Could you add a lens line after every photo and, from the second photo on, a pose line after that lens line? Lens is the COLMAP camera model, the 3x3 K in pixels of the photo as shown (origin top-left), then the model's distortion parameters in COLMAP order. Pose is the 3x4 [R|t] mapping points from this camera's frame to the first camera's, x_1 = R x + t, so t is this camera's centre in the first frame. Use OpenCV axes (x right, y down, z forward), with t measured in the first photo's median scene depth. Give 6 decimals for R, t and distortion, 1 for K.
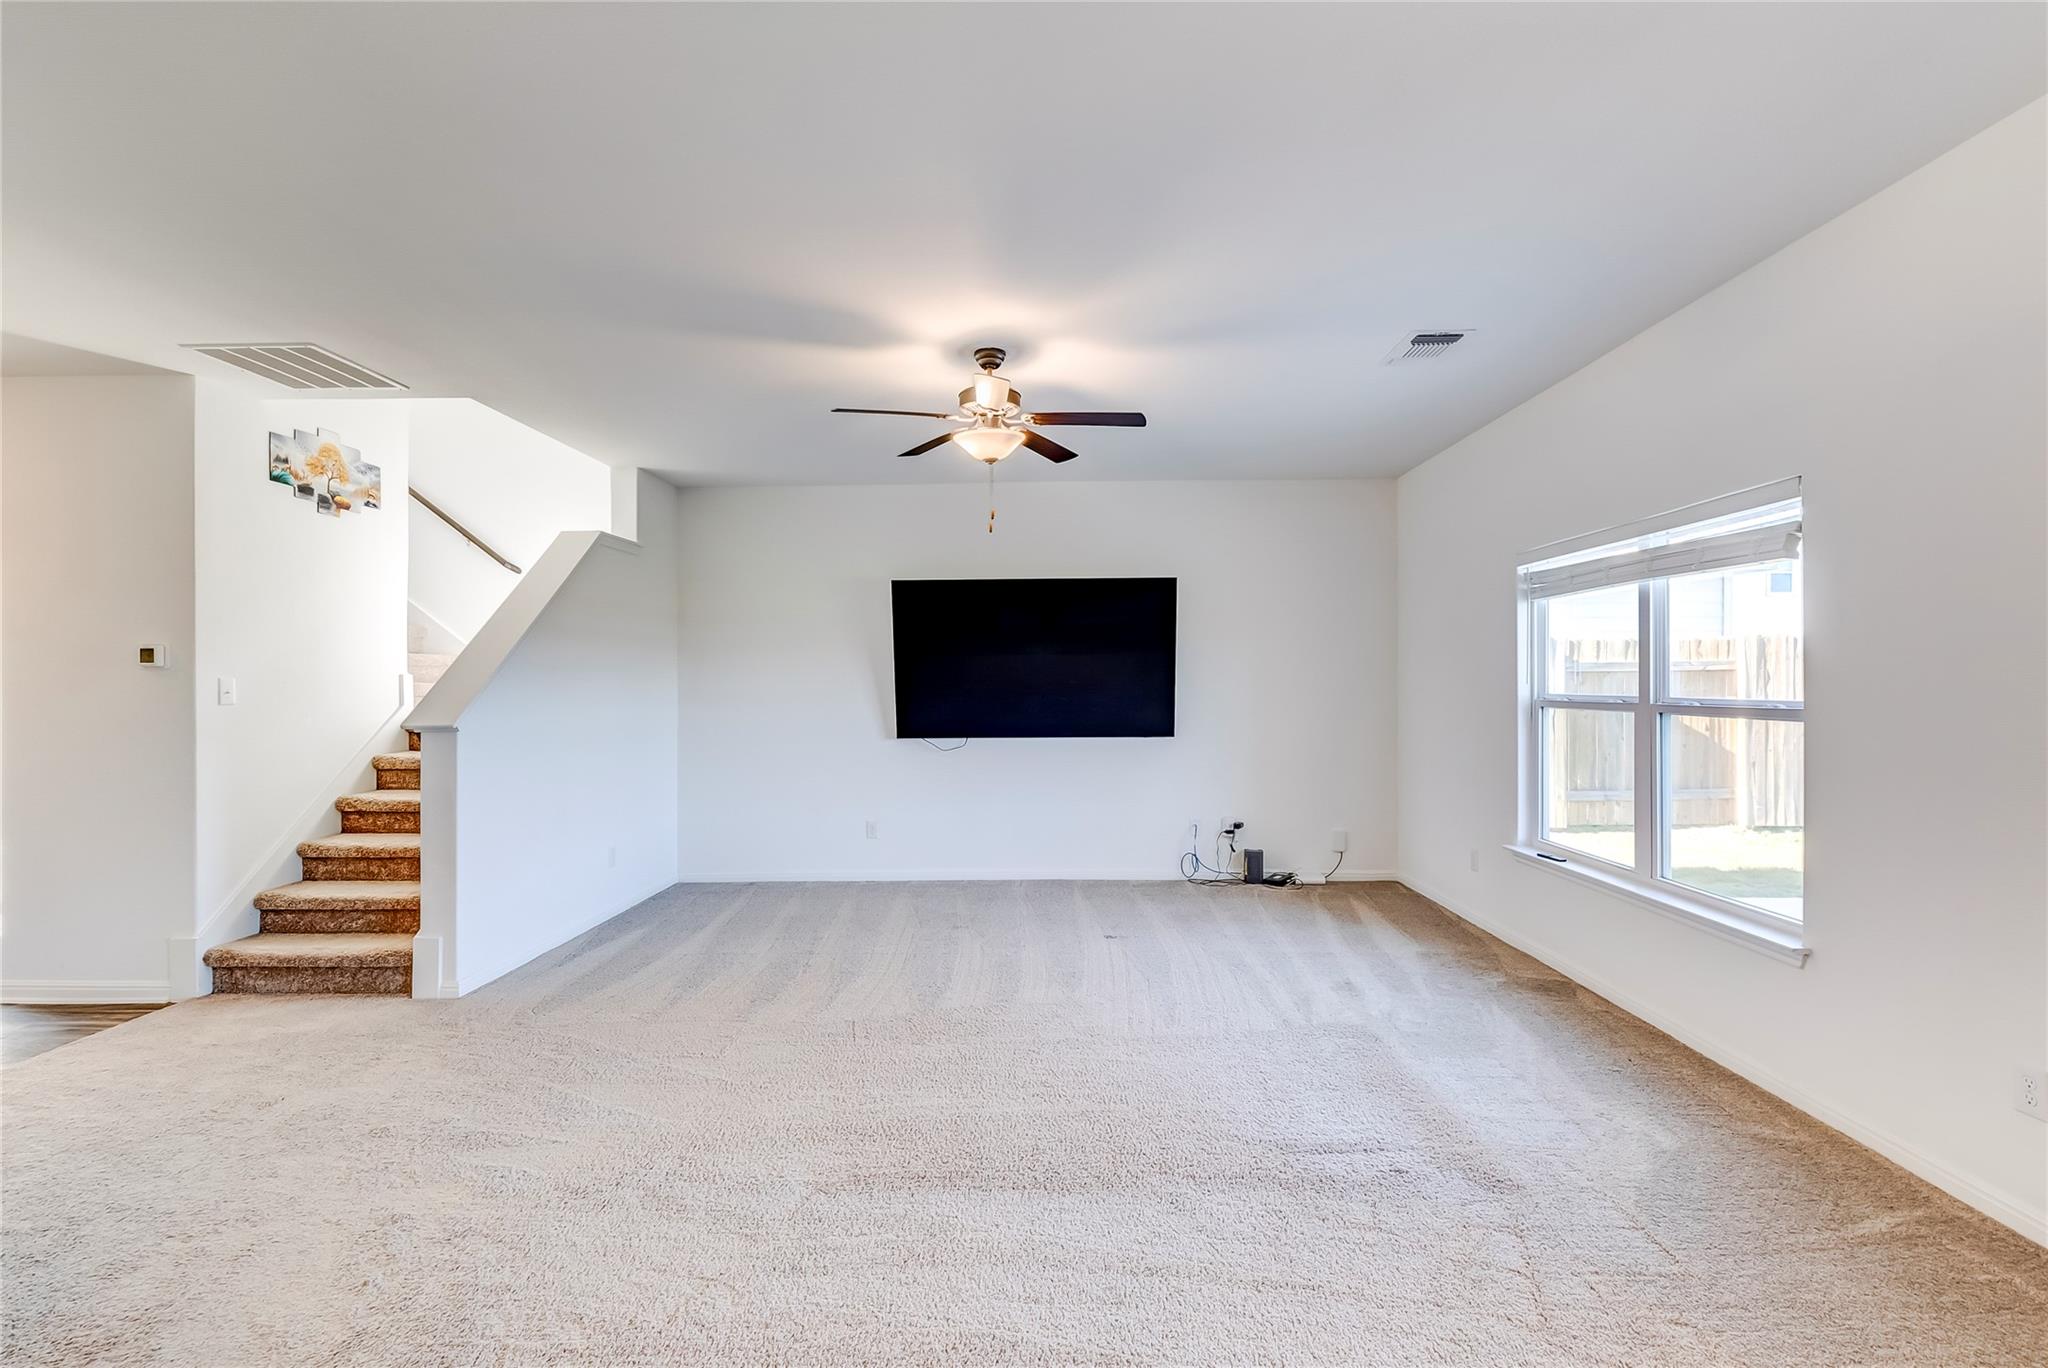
lens RADIAL K [[928.7, 0, 1023.0], [0, 928.7, 687.8], [0, 0, 1]] dist [0.004613, -0.000128]
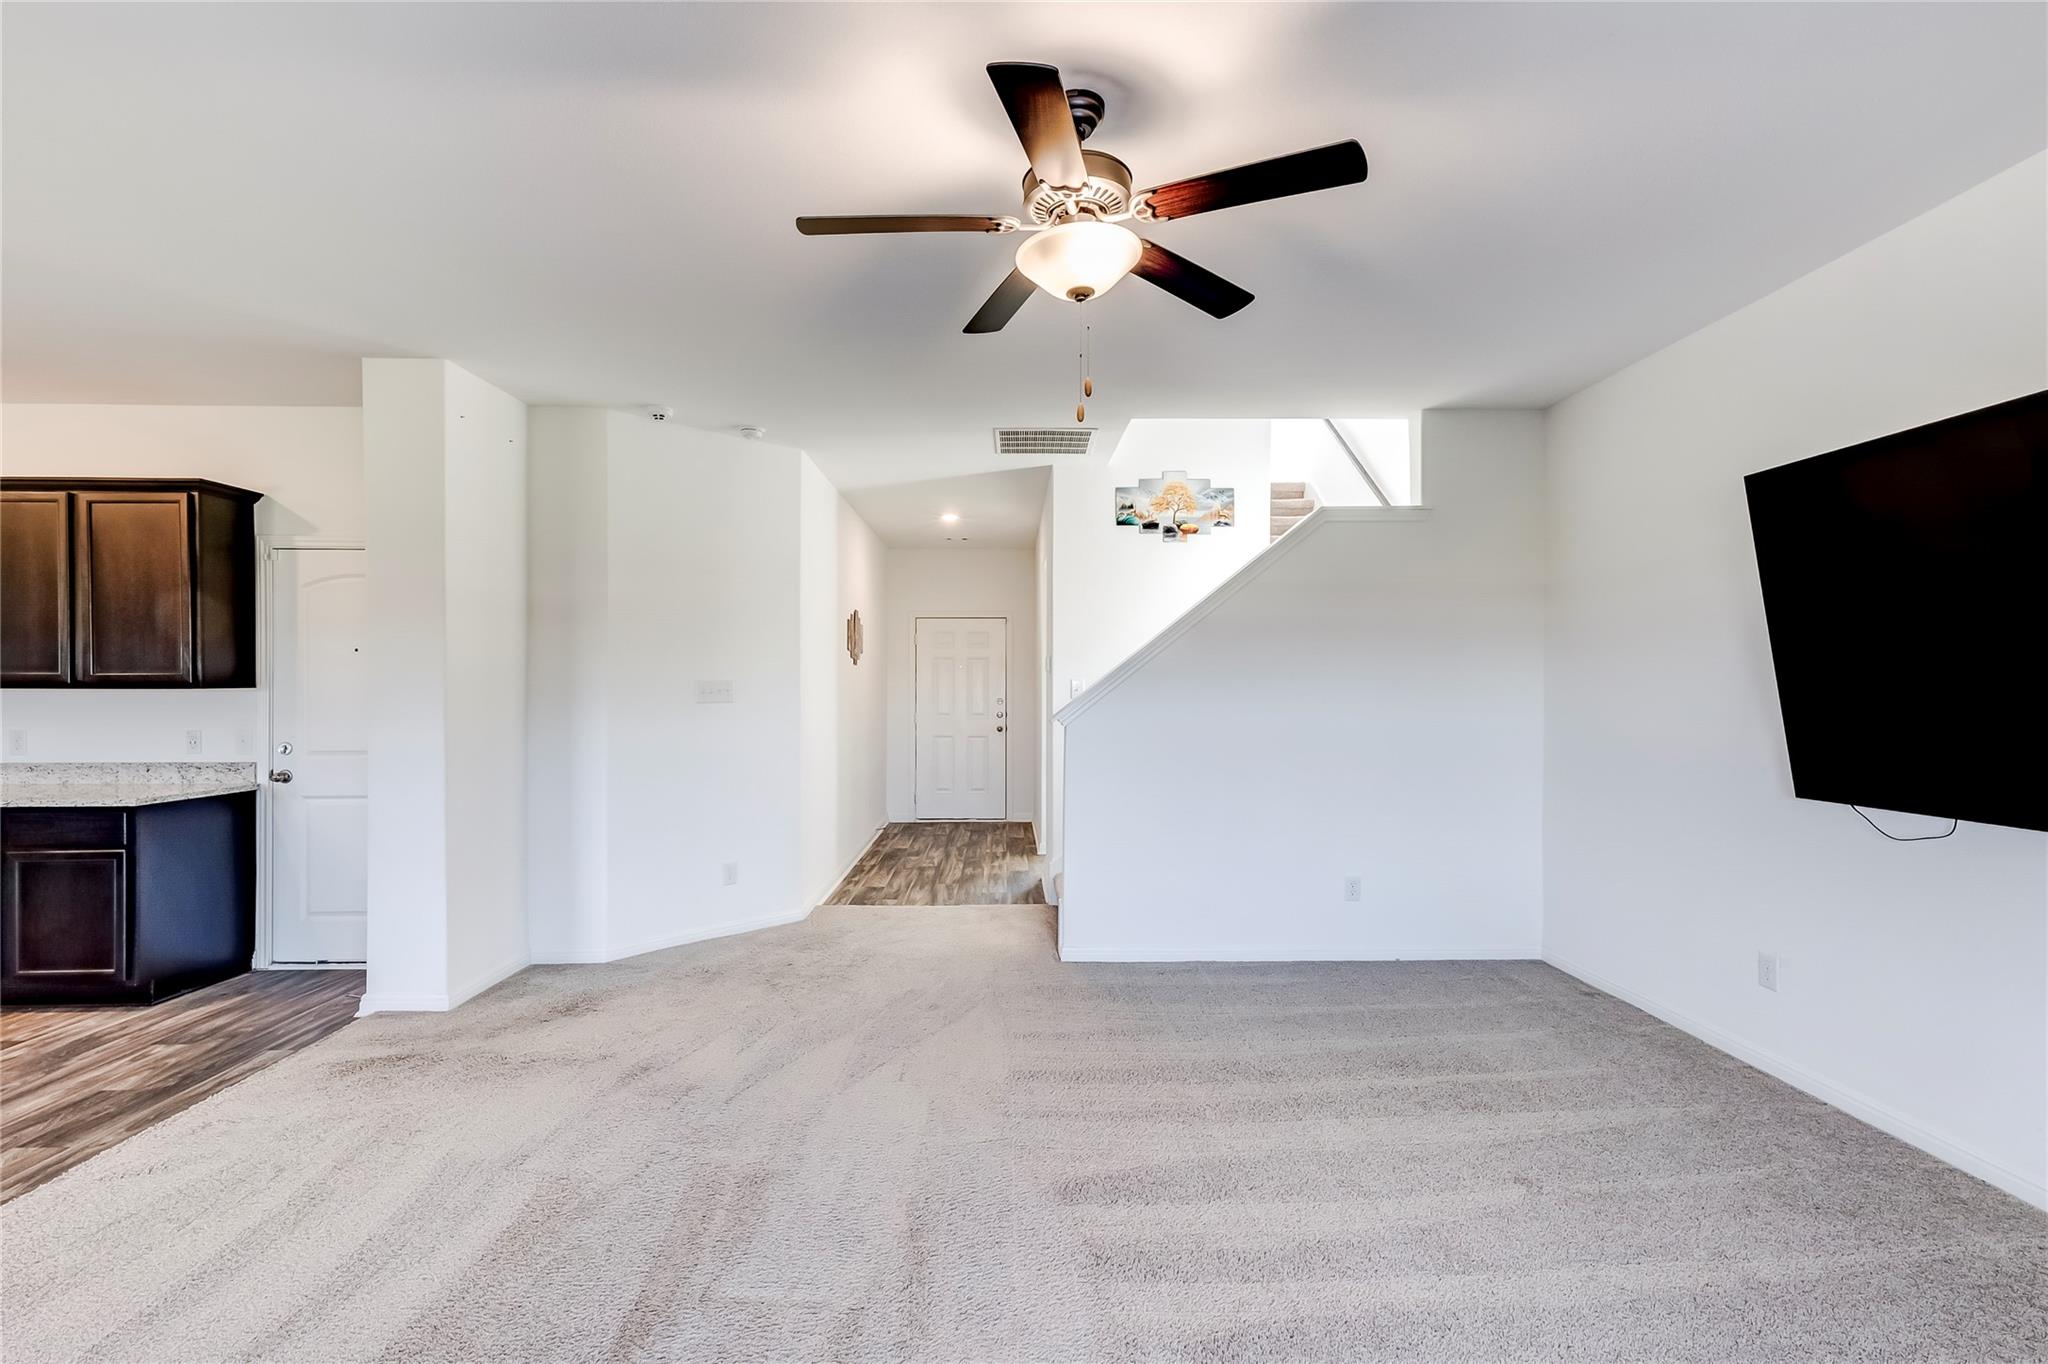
lens RADIAL K [[917.3, 0, 1028.8], [0, 917.3, 686.9], [0, 0, 1]] dist [0.002379, -0.000077]
pose [[0.051927, 0.006899, -0.998627, 0.418431], [-0.001547, 0.999975, 0.006828, -0.007507], [0.998650, 0.001191, 0.051936, 0.751247]]
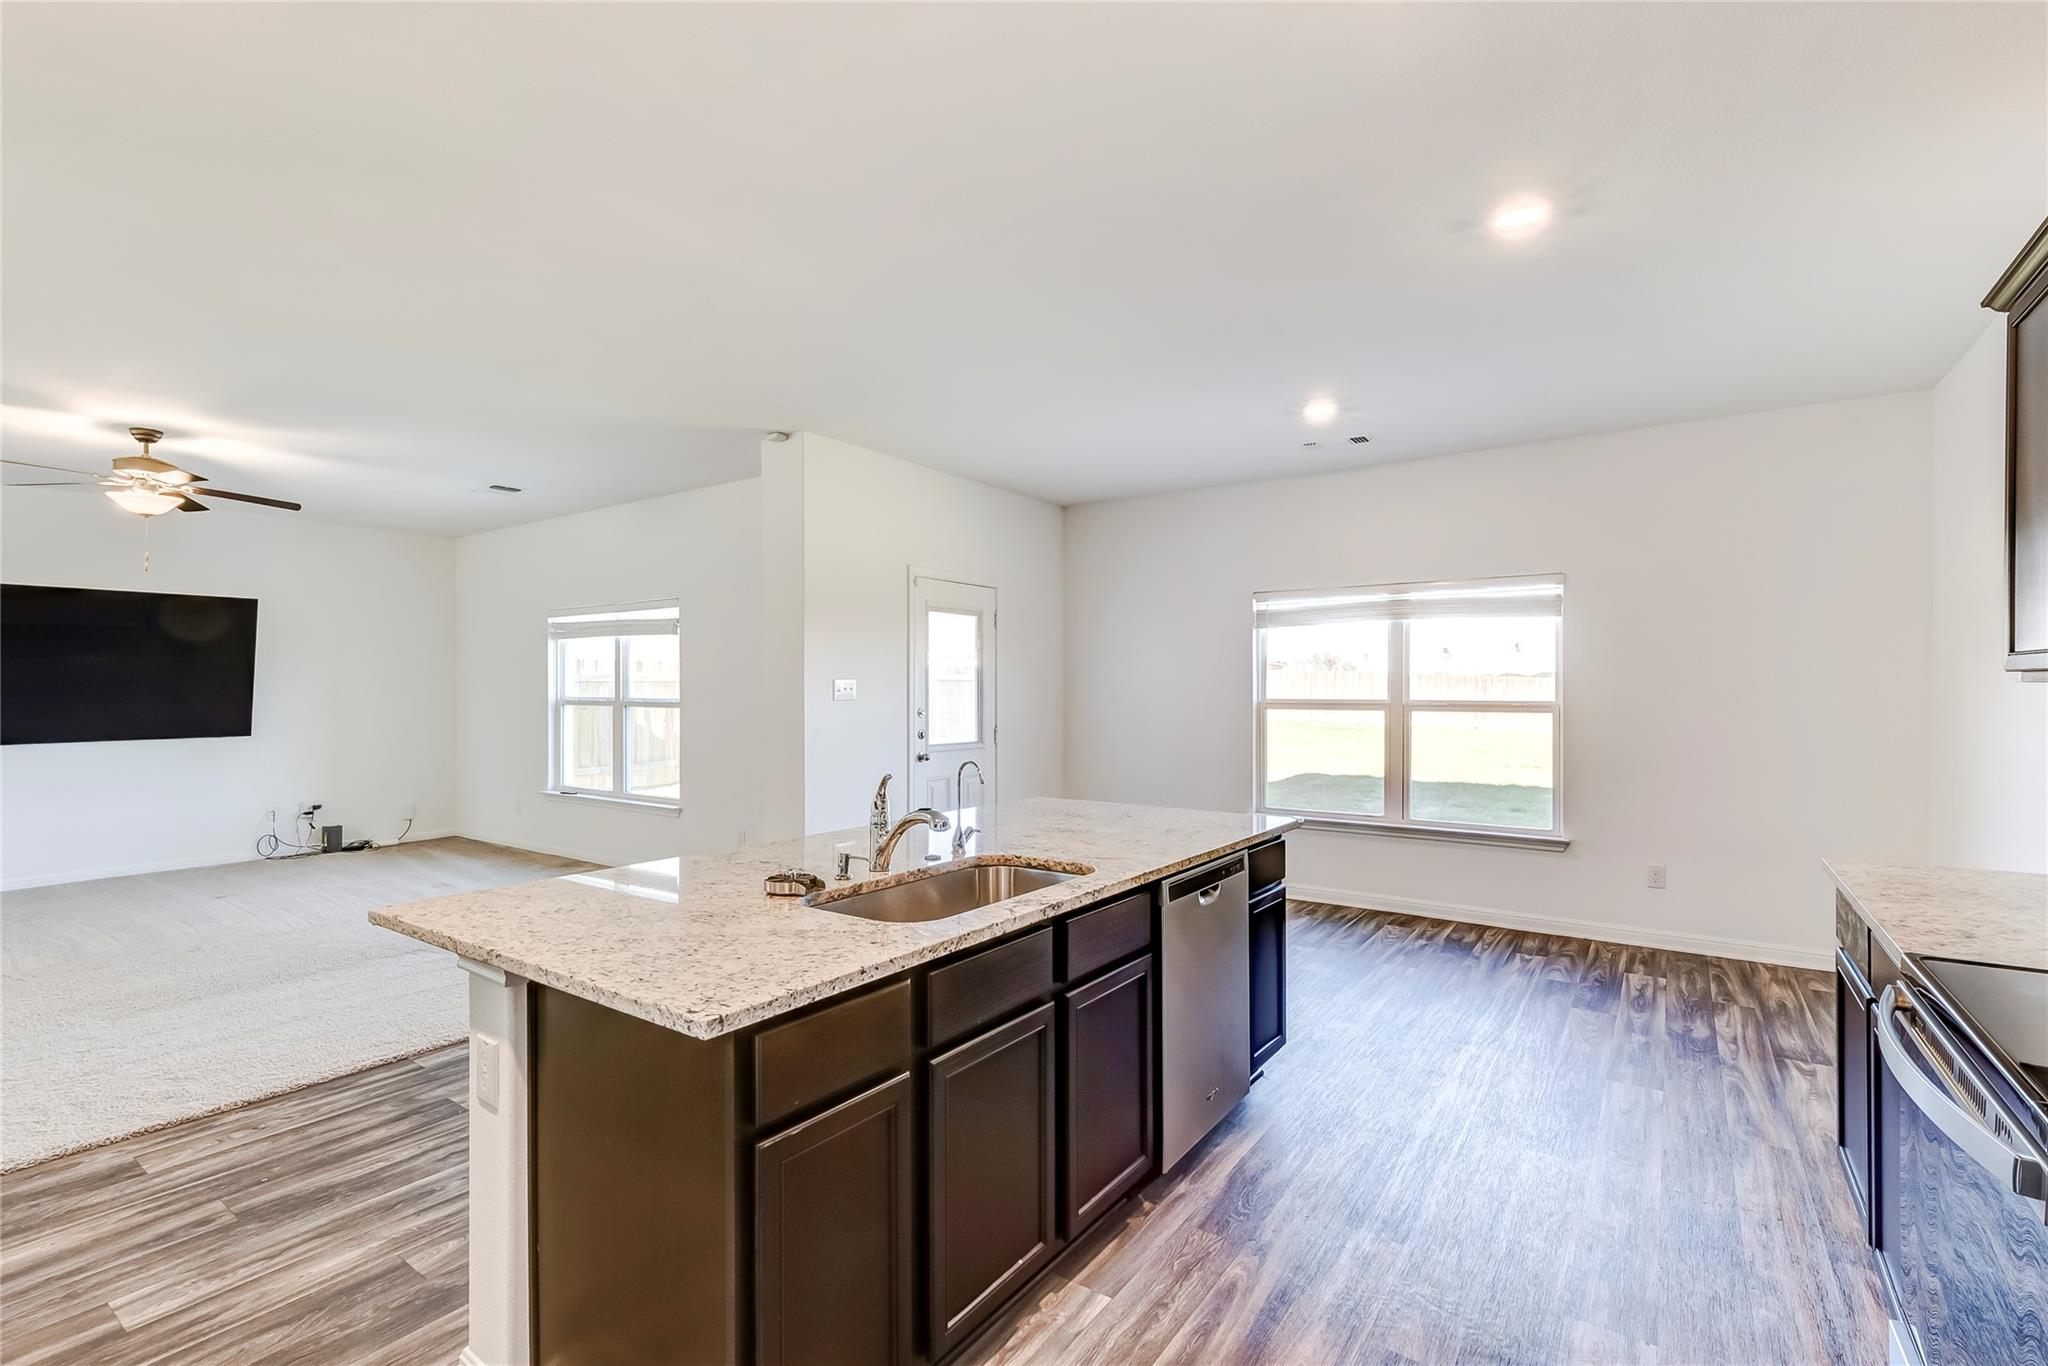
lens RADIAL K [[925.4, 0, 1024.2], [0, 925.4, 688.2], [0, 0, 1]] dist [-0.000019, 0.000291]
pose [[0.553219, 0.001850, 0.833034, -0.342009], [0.002073, 0.999991, -0.003598, -0.000546], [-0.833033, 0.003718, 0.553210, -0.565845]]
